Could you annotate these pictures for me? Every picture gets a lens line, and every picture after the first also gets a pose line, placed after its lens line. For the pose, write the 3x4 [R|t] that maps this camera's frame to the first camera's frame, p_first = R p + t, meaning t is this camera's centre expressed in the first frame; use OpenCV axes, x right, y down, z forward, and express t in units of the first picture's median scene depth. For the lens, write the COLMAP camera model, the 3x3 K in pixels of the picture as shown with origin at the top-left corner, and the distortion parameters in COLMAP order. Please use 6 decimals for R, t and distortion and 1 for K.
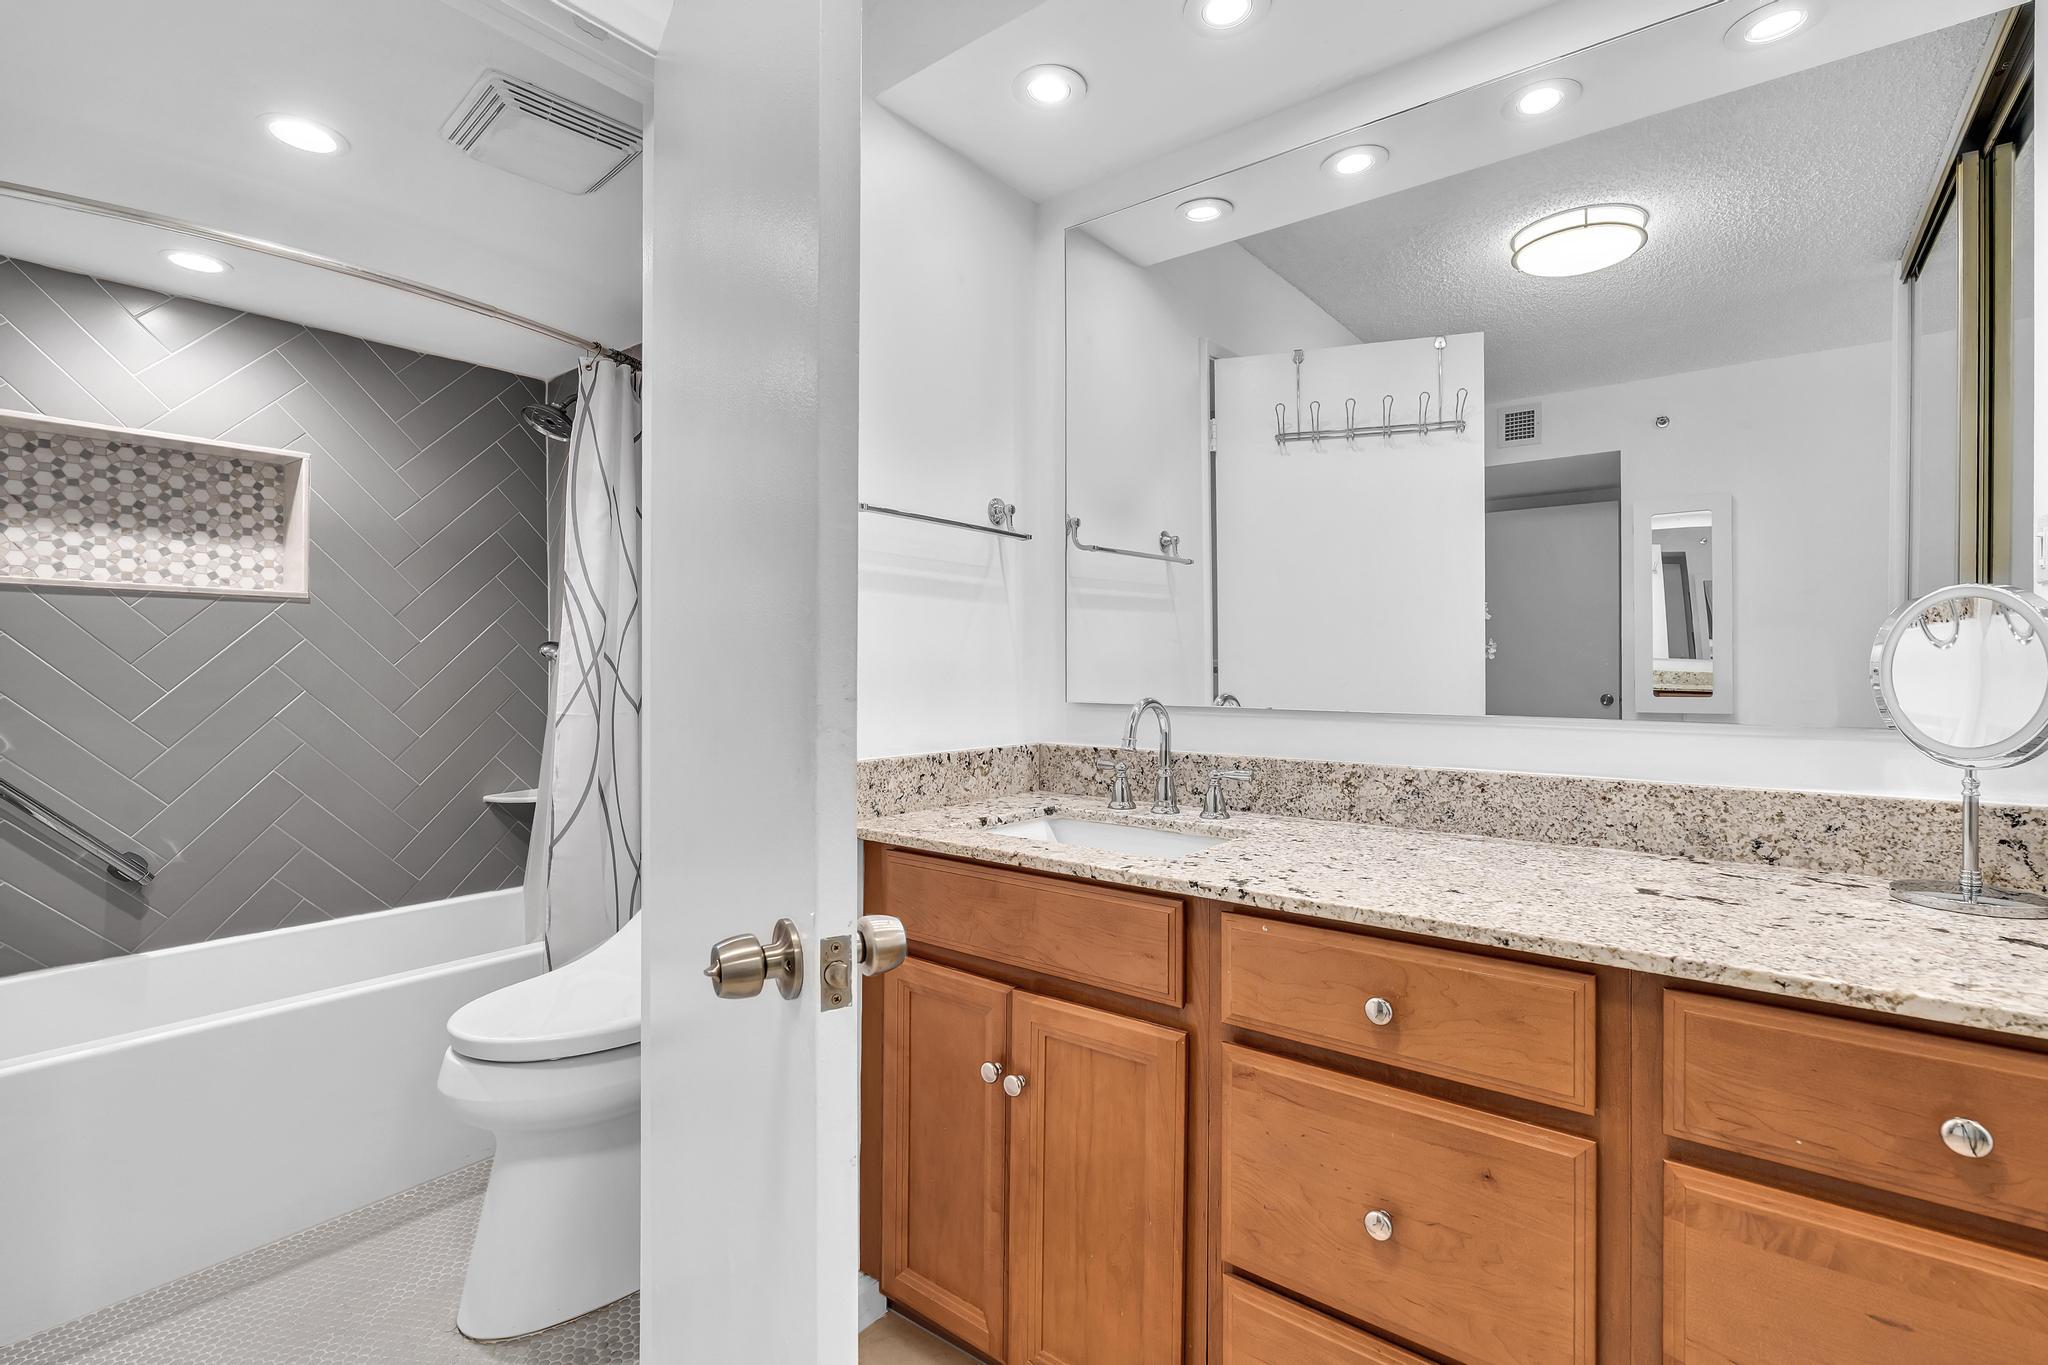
lens RADIAL K [[931.7, 0, 1026.9], [0, 931.7, 682.8], [0, 0, 1]] dist [0.001118, -0.000237]
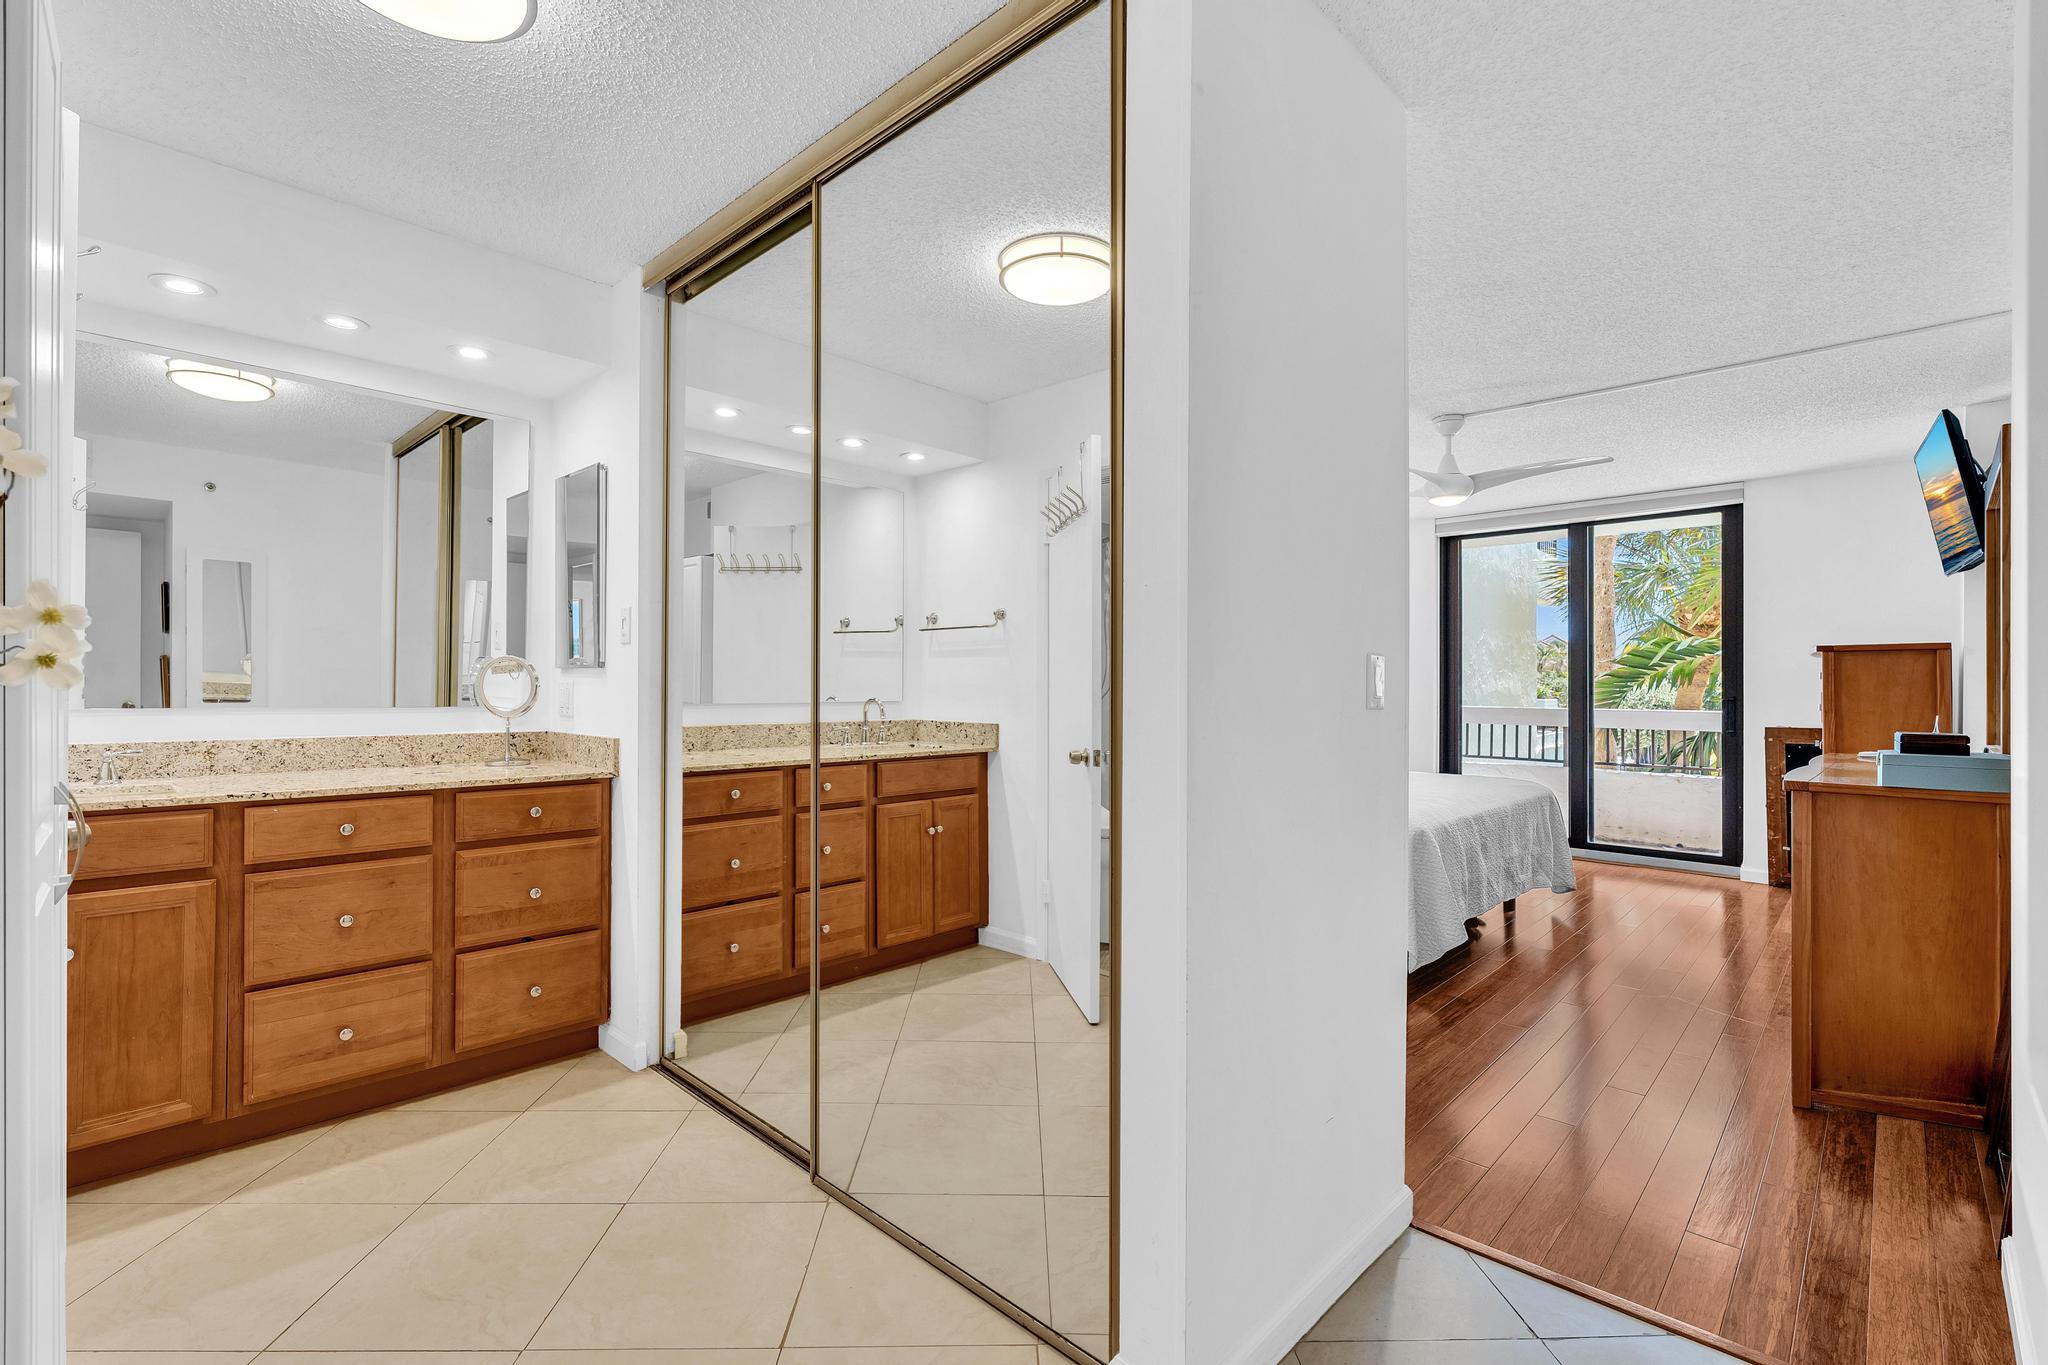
lens RADIAL K [[931.7, 0, 1025.6], [0, 931.7, 686.5], [0, 0, 1]] dist [0.001118, -0.000237]
pose [[0.092589, 0.001993, 0.995702, -1.499533], [0.007900, 0.999965, -0.002736, 0.008289], [-0.995673, 0.008119, 0.092570, -0.771392]]
